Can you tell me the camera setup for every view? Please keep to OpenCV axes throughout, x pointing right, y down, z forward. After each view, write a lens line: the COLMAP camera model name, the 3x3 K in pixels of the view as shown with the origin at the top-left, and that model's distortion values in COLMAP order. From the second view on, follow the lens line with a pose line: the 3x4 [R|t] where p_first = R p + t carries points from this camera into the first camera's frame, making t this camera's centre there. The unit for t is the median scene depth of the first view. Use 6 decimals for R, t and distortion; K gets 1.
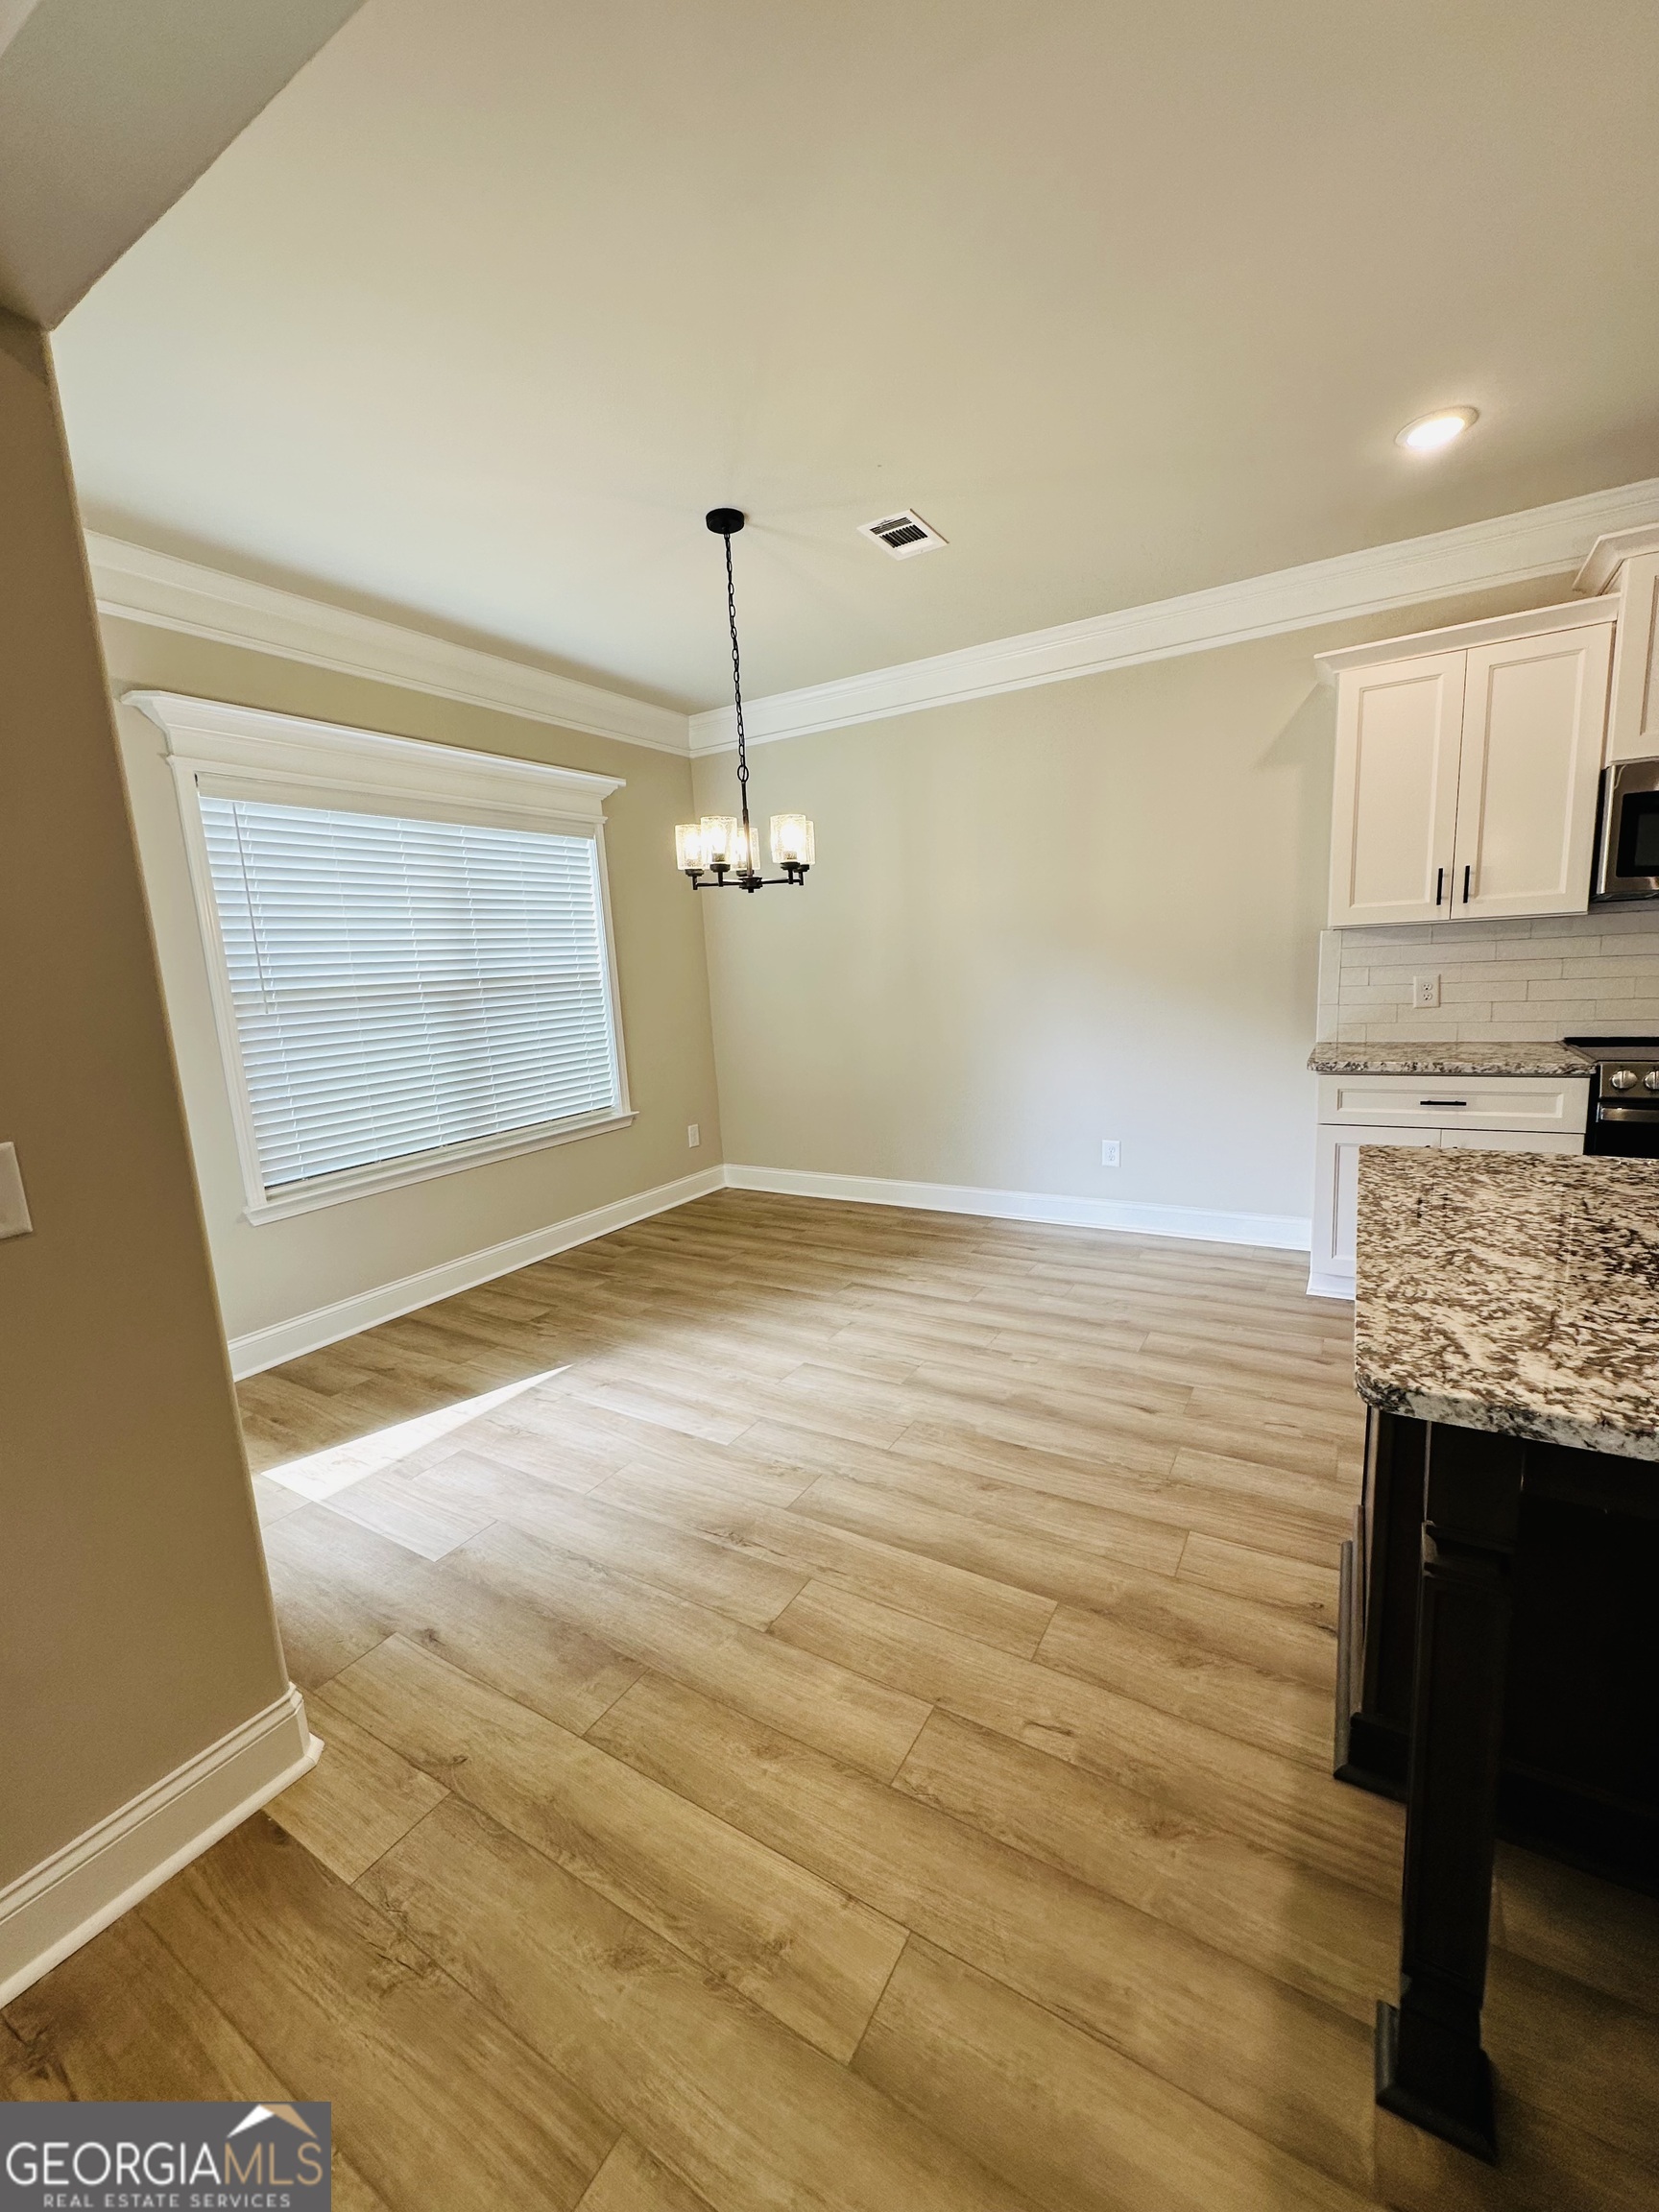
lens RADIAL K [[879.9, 0, 831.6], [0, 879.9, 1104.8], [0, 0, 1]] dist [-0.002930, 0.000901]
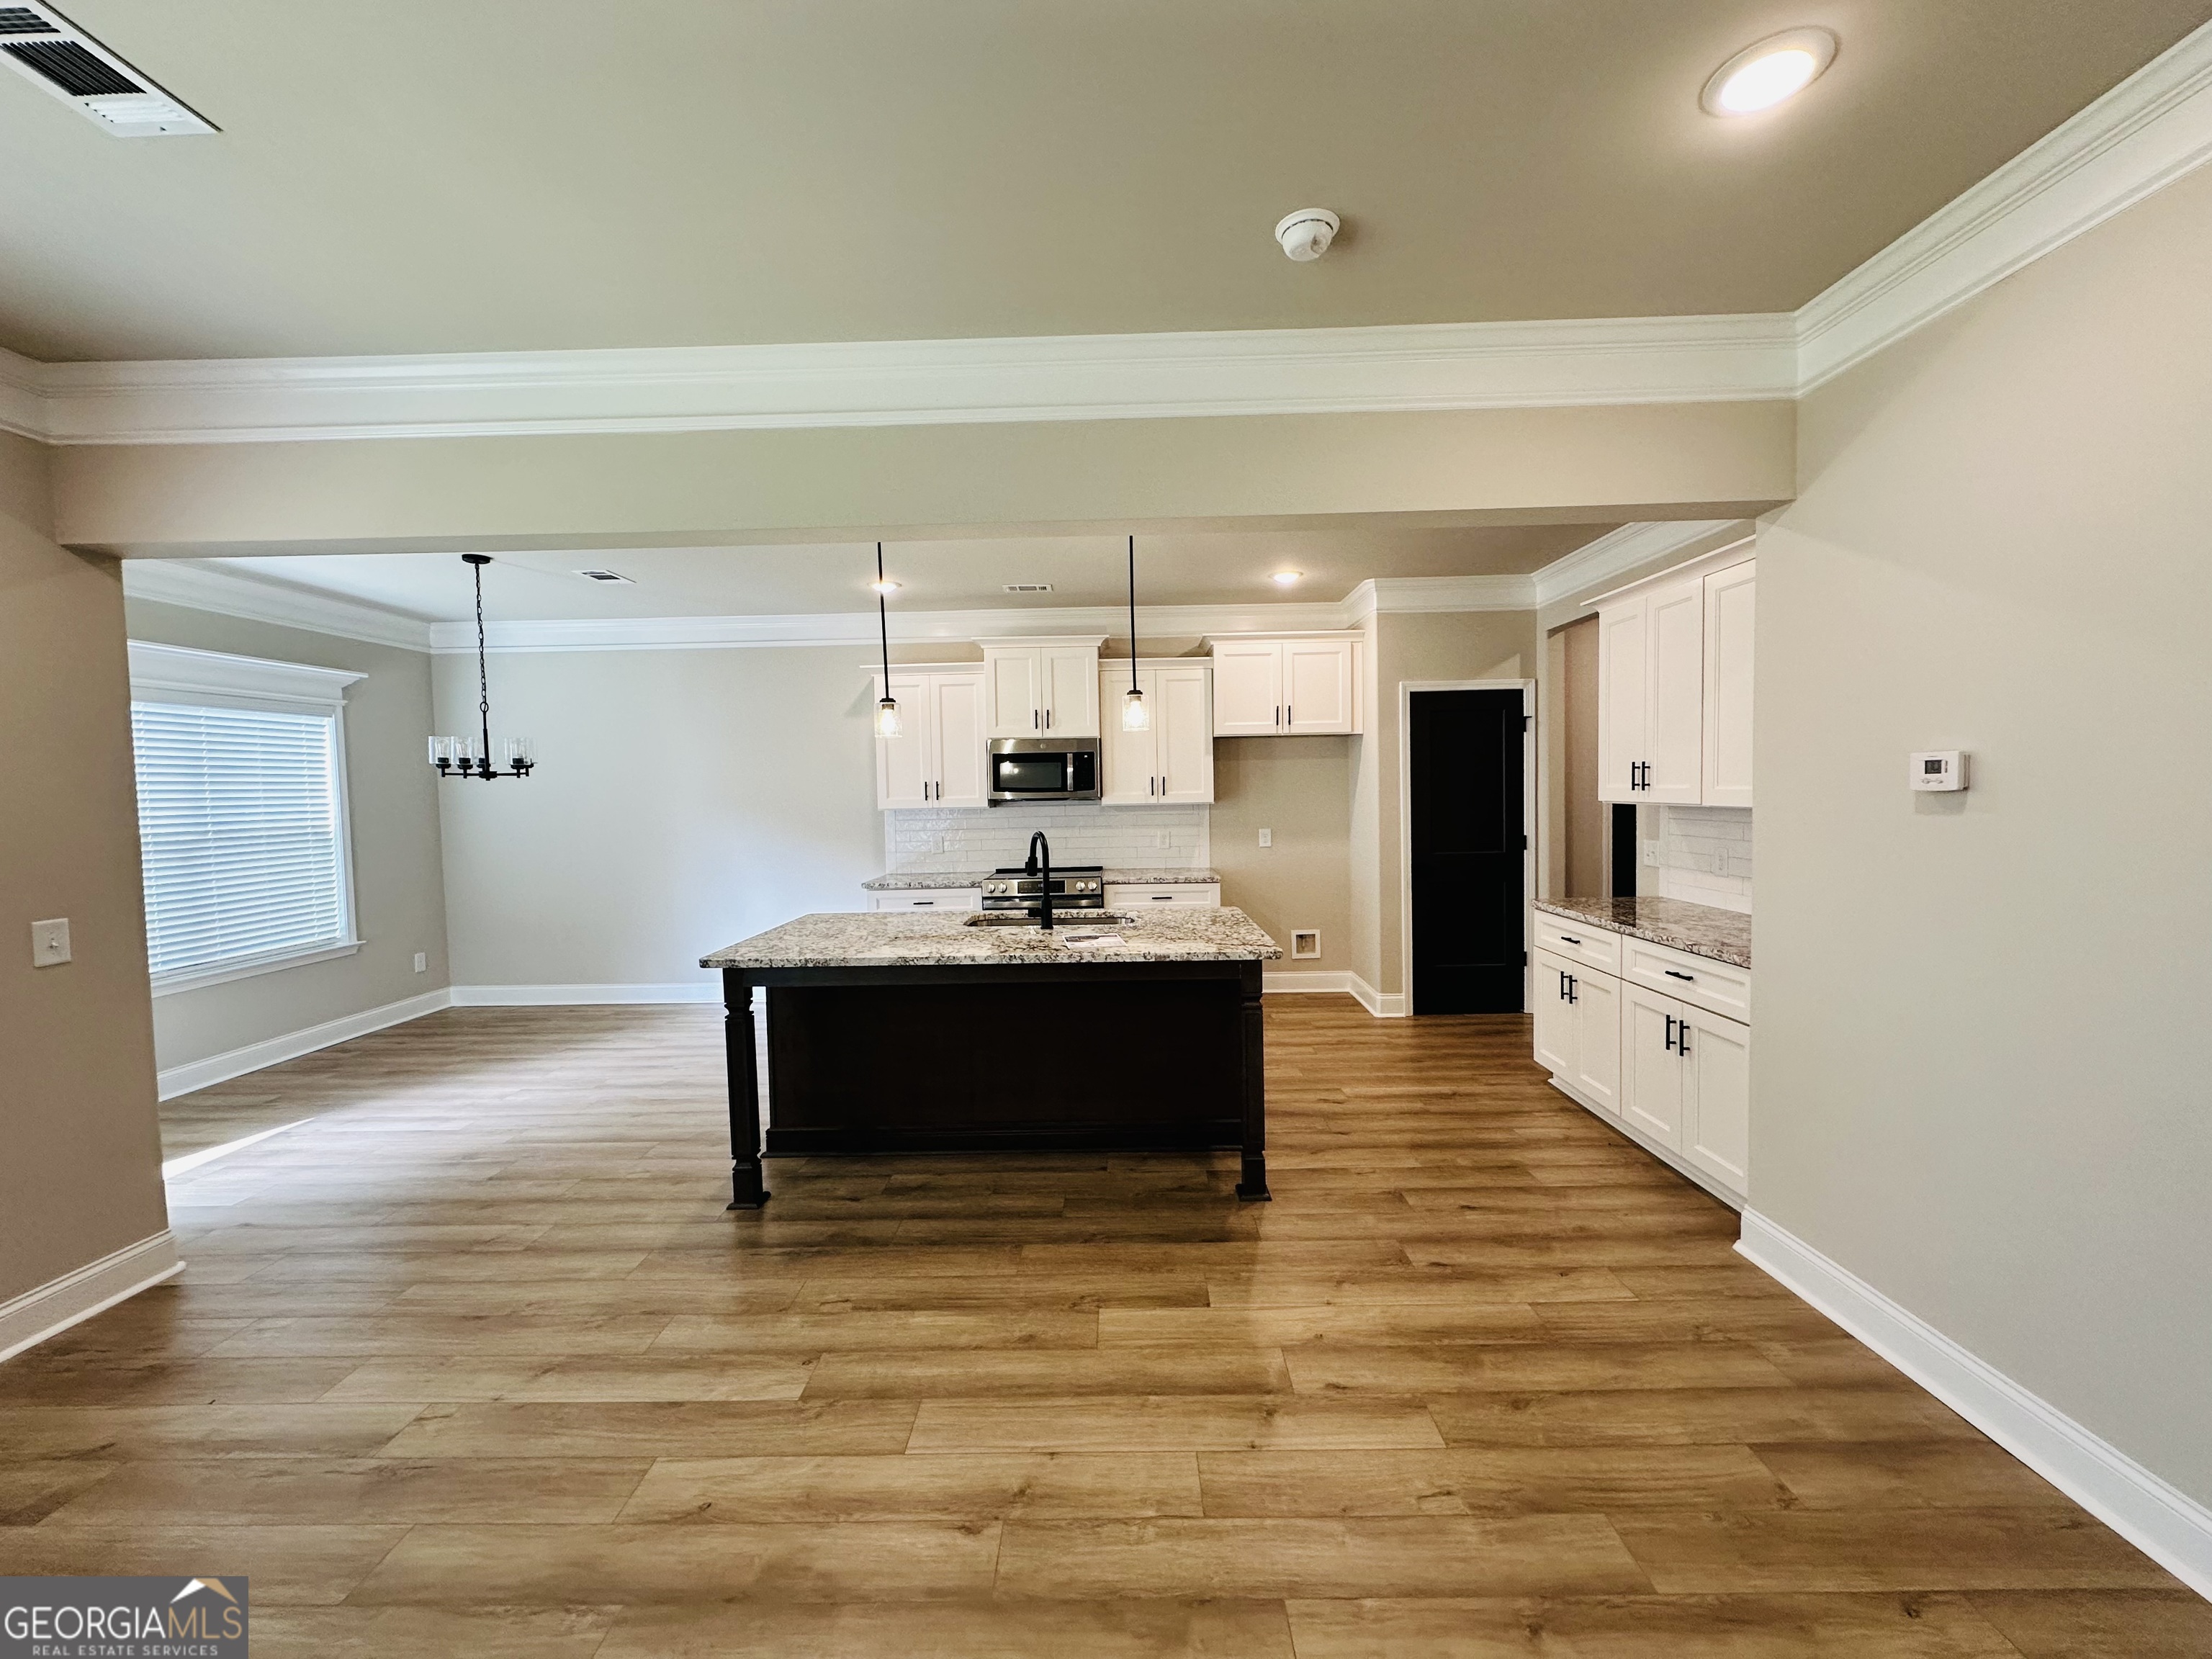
lens RADIAL K [[879.9, 0, 1109.6], [0, 879.9, 829.1], [0, 0, 1]] dist [-0.002930, 0.000901]
pose [[0.861517, 0.014161, 0.507531, 0.091390], [0.054967, 0.991135, -0.120958, 0.124186], [-0.504745, 0.132105, 0.853101, -1.169141]]
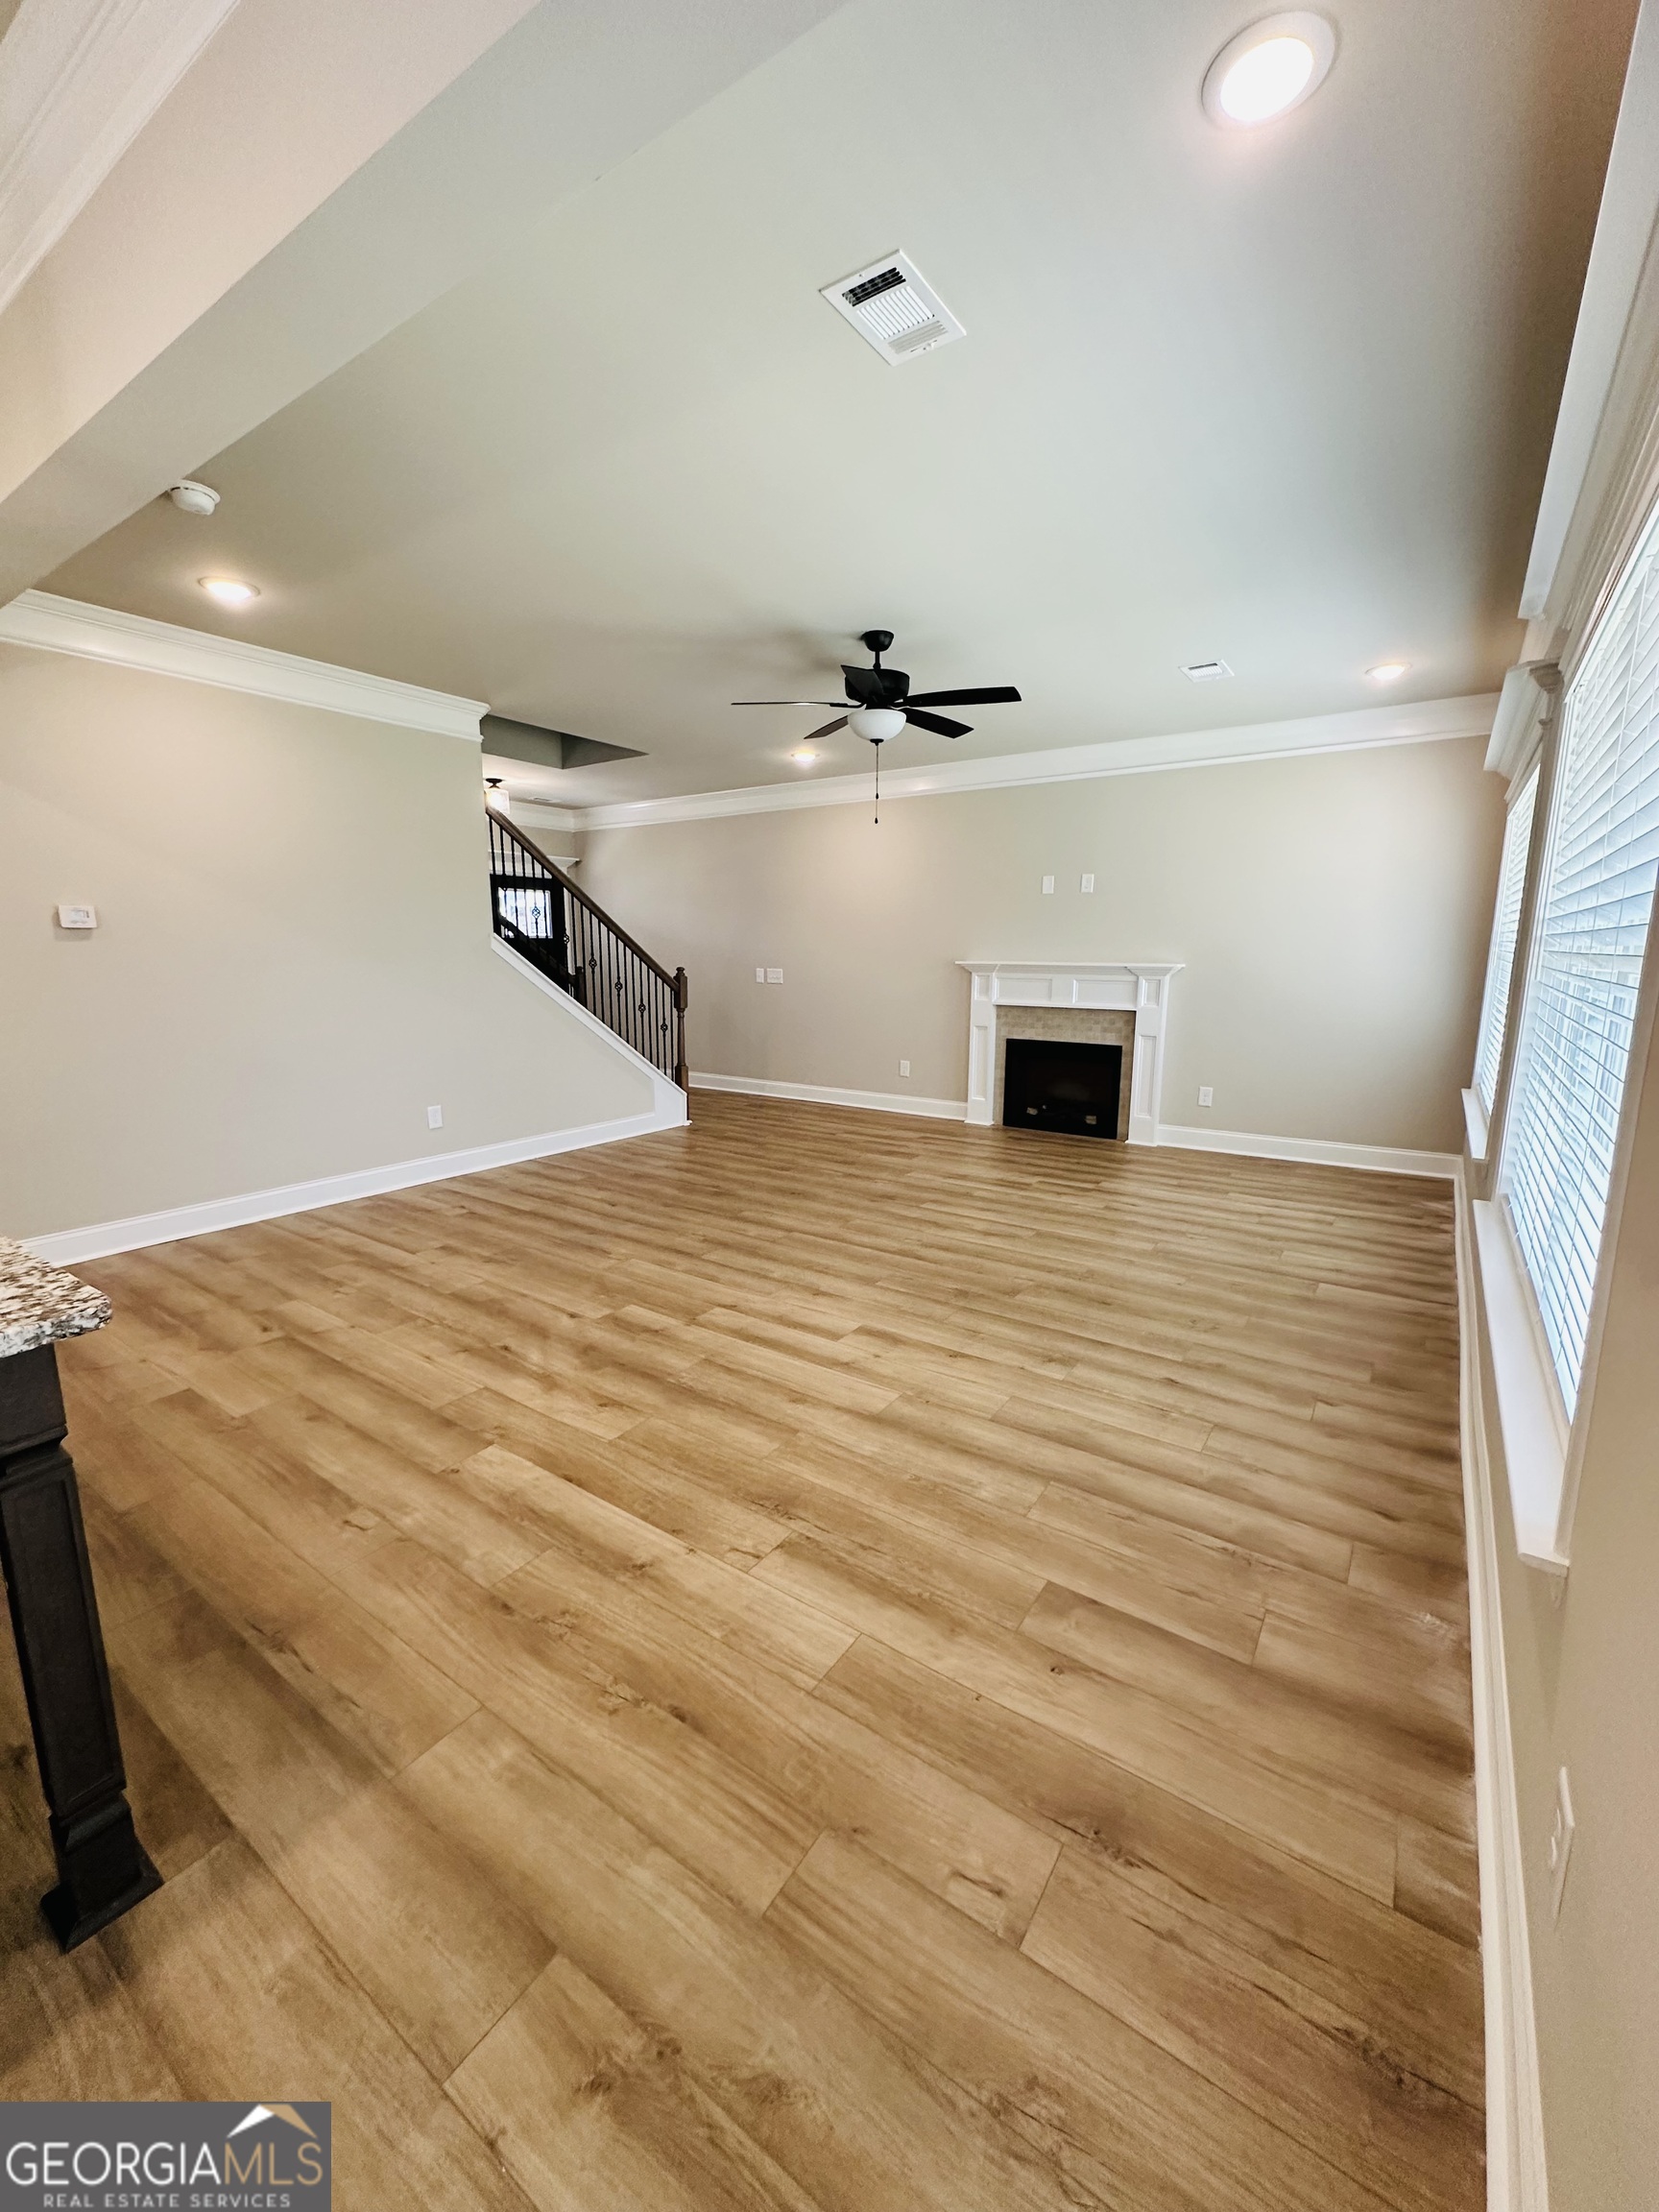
lens RADIAL K [[879.9, 0, 829.7], [0, 879.9, 1107.2], [0, 0, 1]] dist [-0.002930, 0.000901]
pose [[-0.996771, 0.042583, 0.068075, -0.222090], [0.062959, 0.940667, 0.333440, -0.130874], [-0.049837, 0.336649, -0.940310, 0.834209]]
